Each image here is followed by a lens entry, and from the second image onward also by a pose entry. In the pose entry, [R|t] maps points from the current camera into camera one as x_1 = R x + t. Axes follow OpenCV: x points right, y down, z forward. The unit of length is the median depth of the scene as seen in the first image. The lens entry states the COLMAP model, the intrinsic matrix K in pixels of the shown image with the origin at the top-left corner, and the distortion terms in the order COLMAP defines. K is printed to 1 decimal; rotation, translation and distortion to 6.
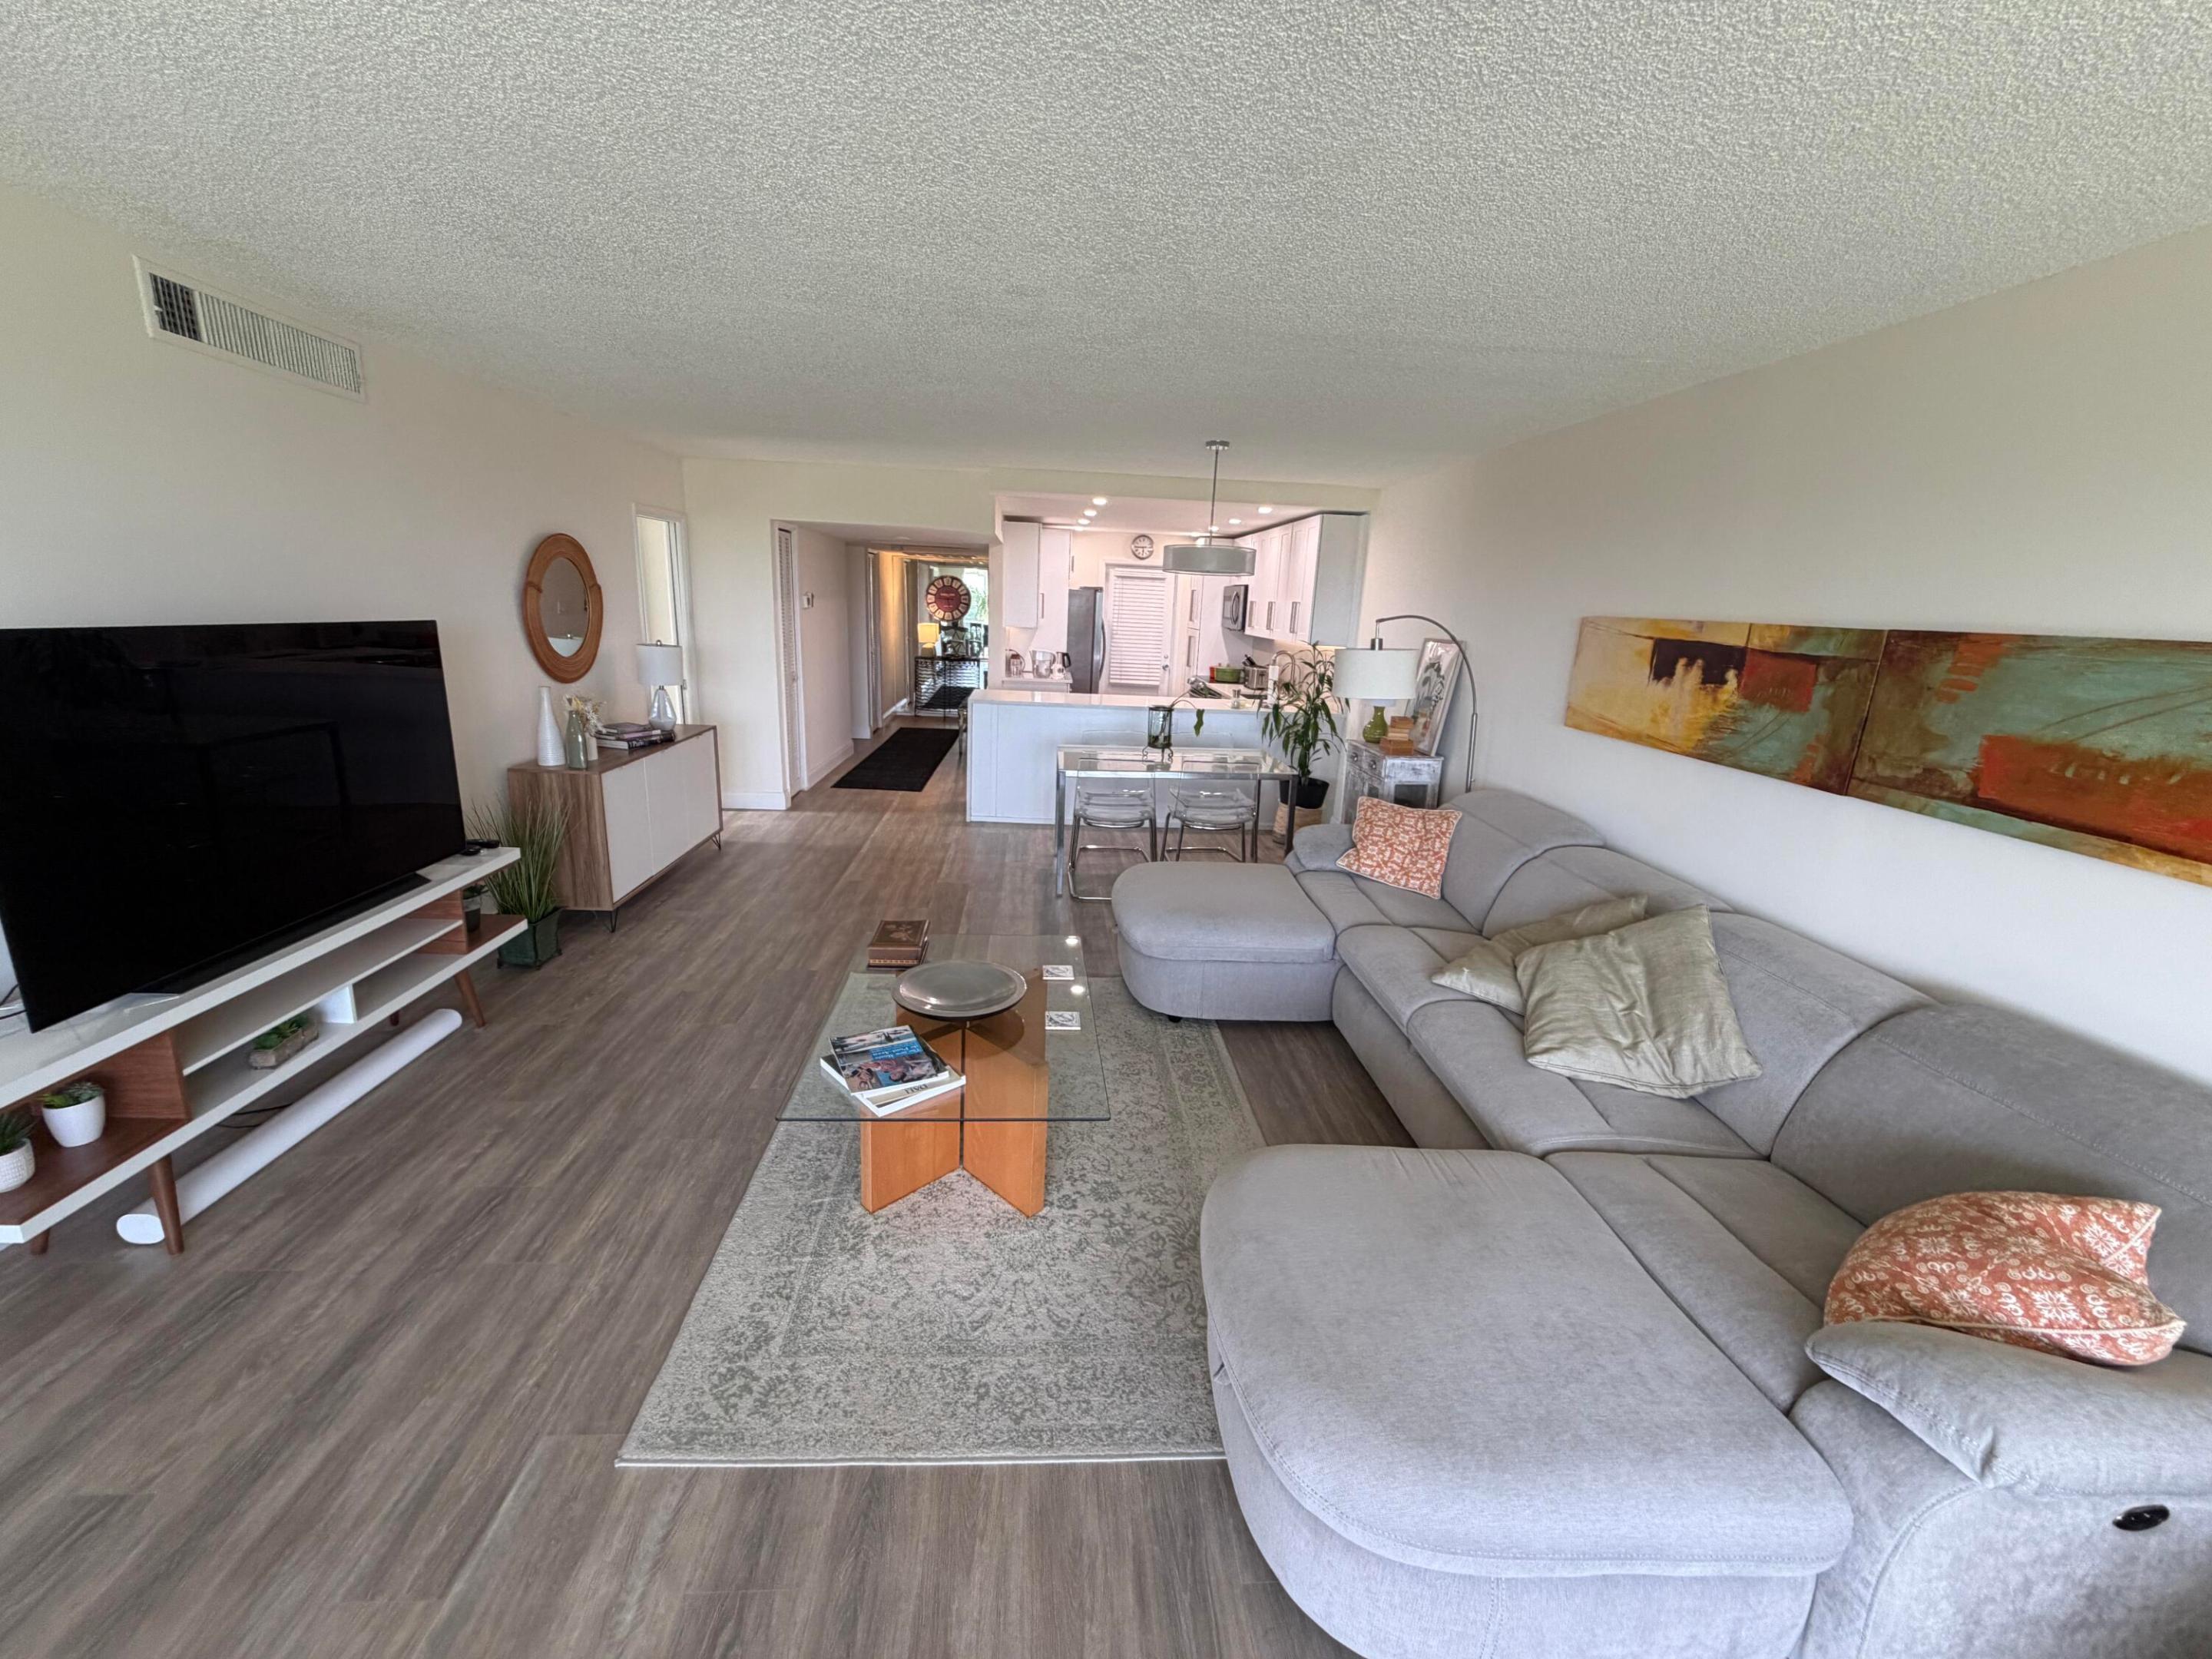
lens RADIAL K [[881.2, 0, 1102.8], [0, 881.2, 835.3], [0, 0, 1]] dist [-0.001227, 0.000309]
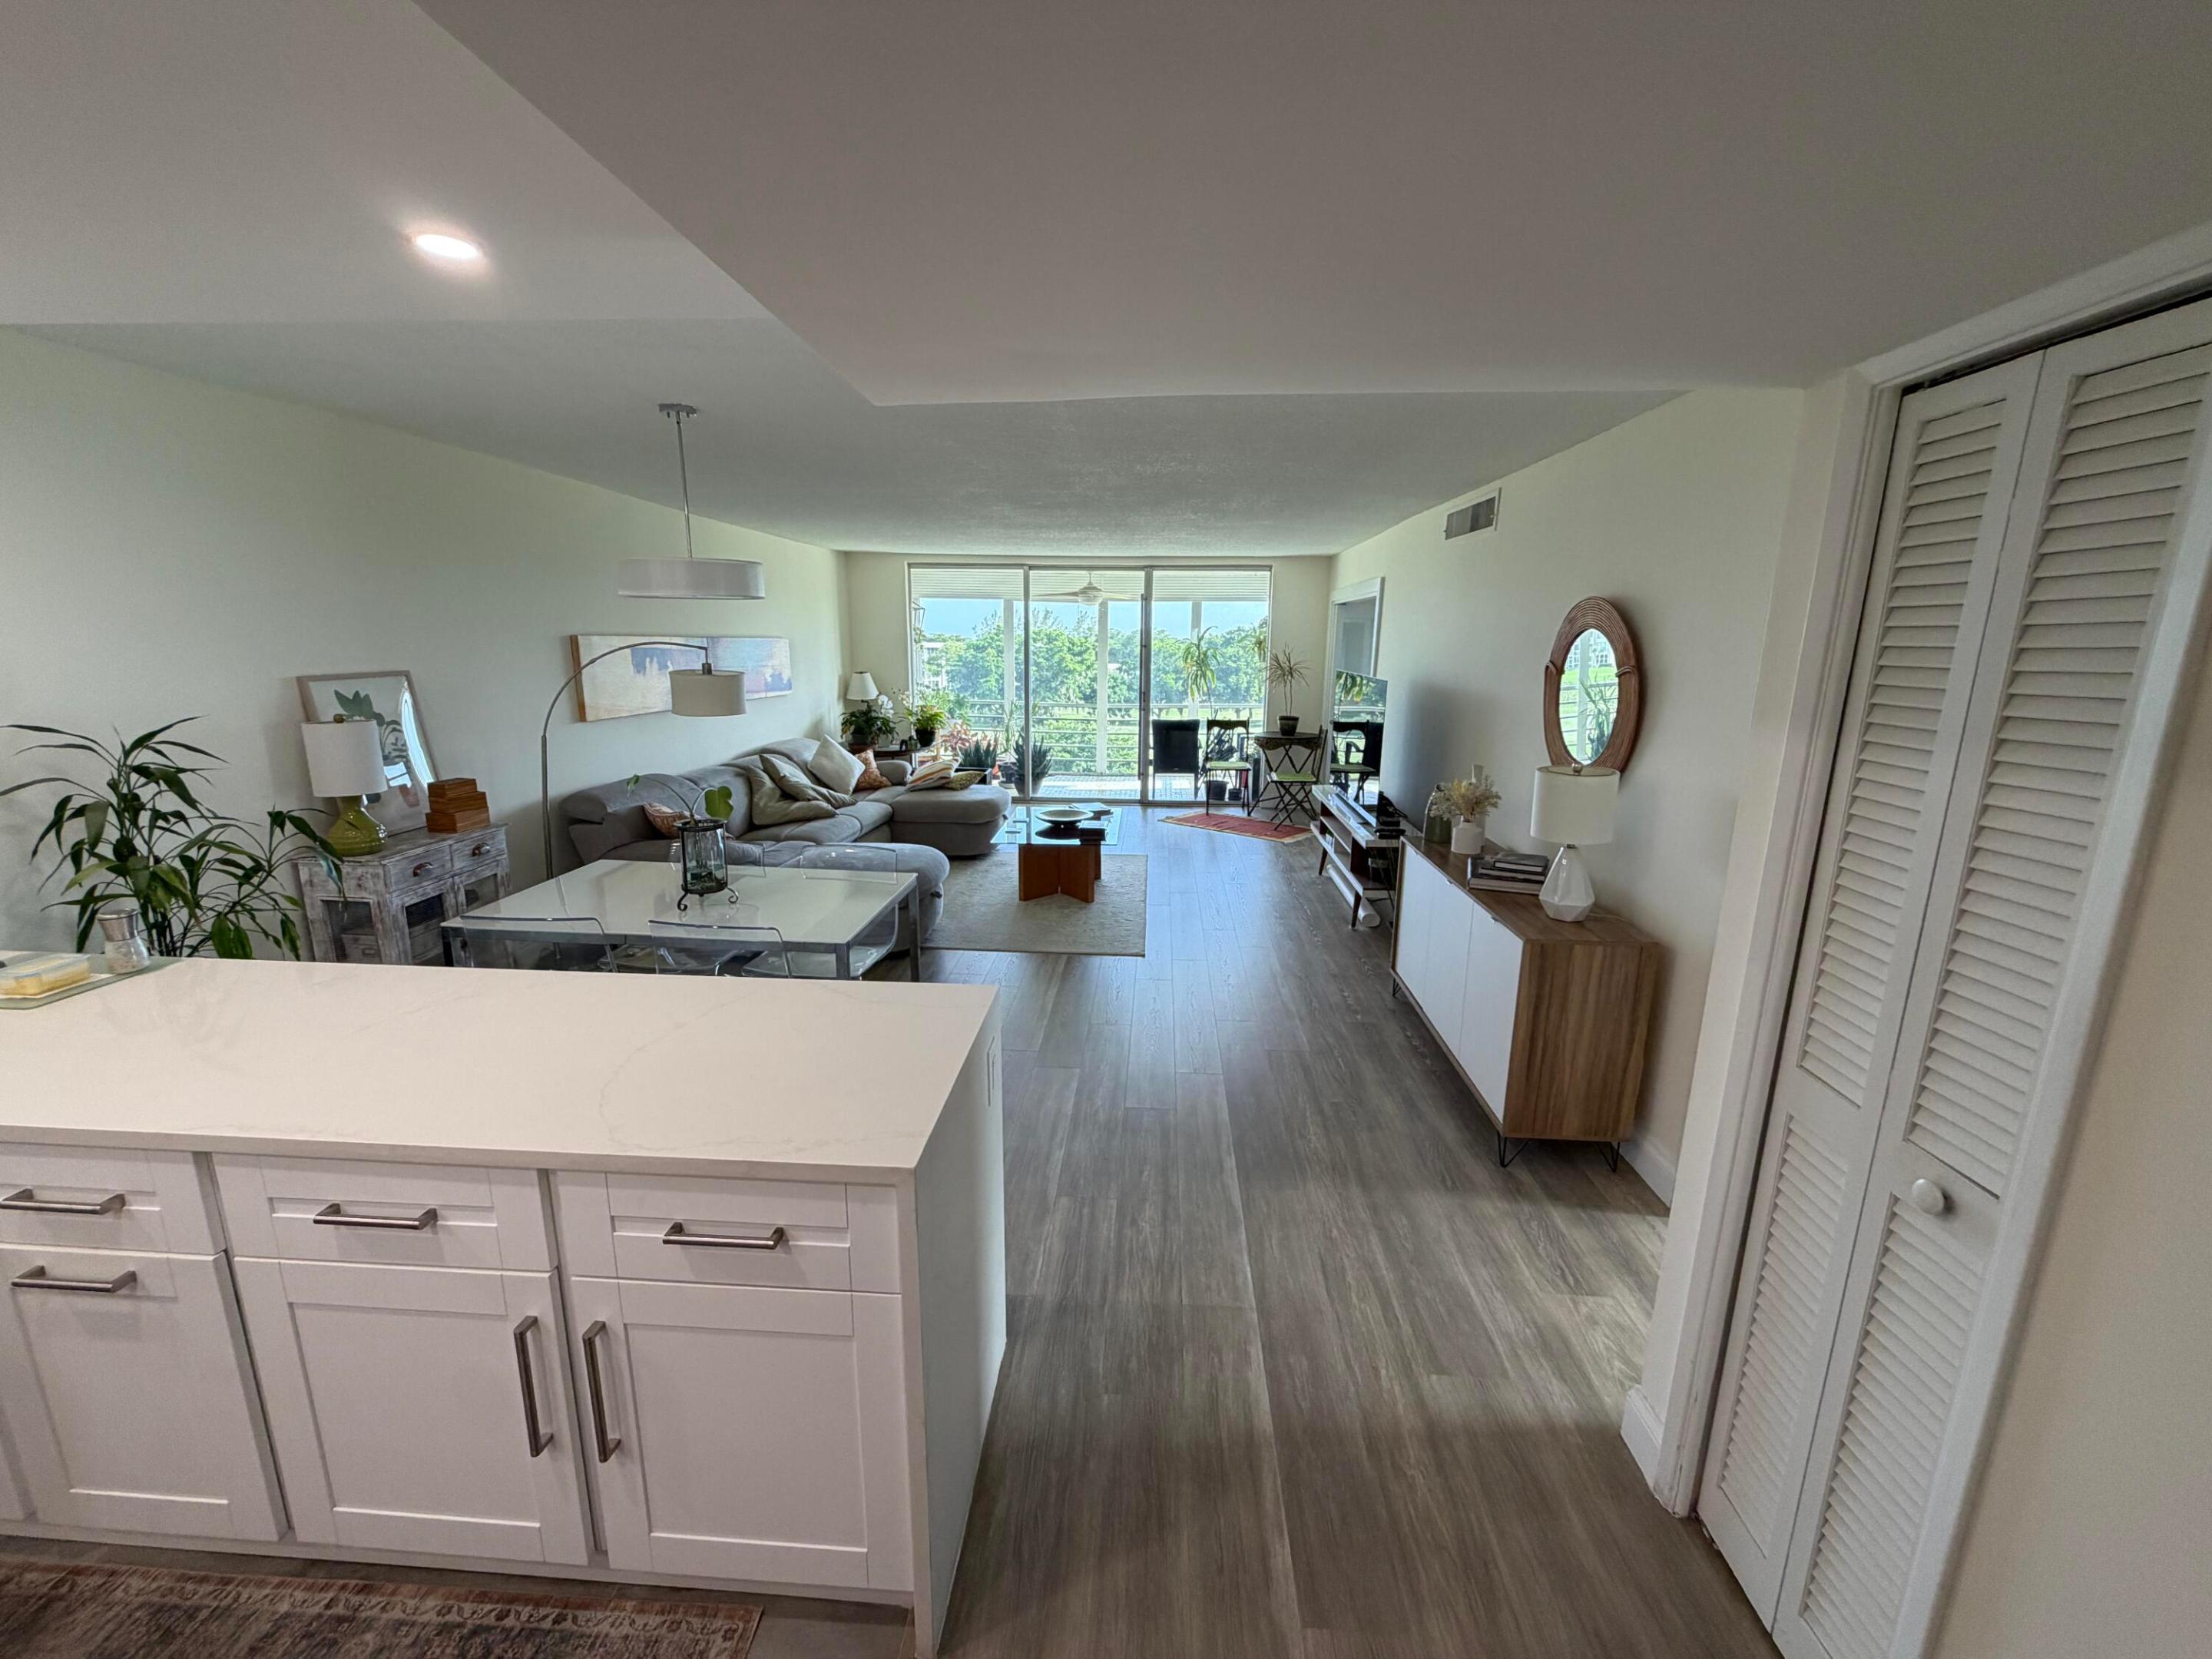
lens RADIAL K [[881.2, 0, 1107.5], [0, 881.2, 833.2], [0, 0, 1]] dist [-0.001227, 0.000309]
pose [[-0.990025, -0.082300, 0.114352, -0.571850], [-0.020594, 0.887462, 0.460420, -0.891936], [-0.139376, 0.453473, -0.880305, 3.205352]]
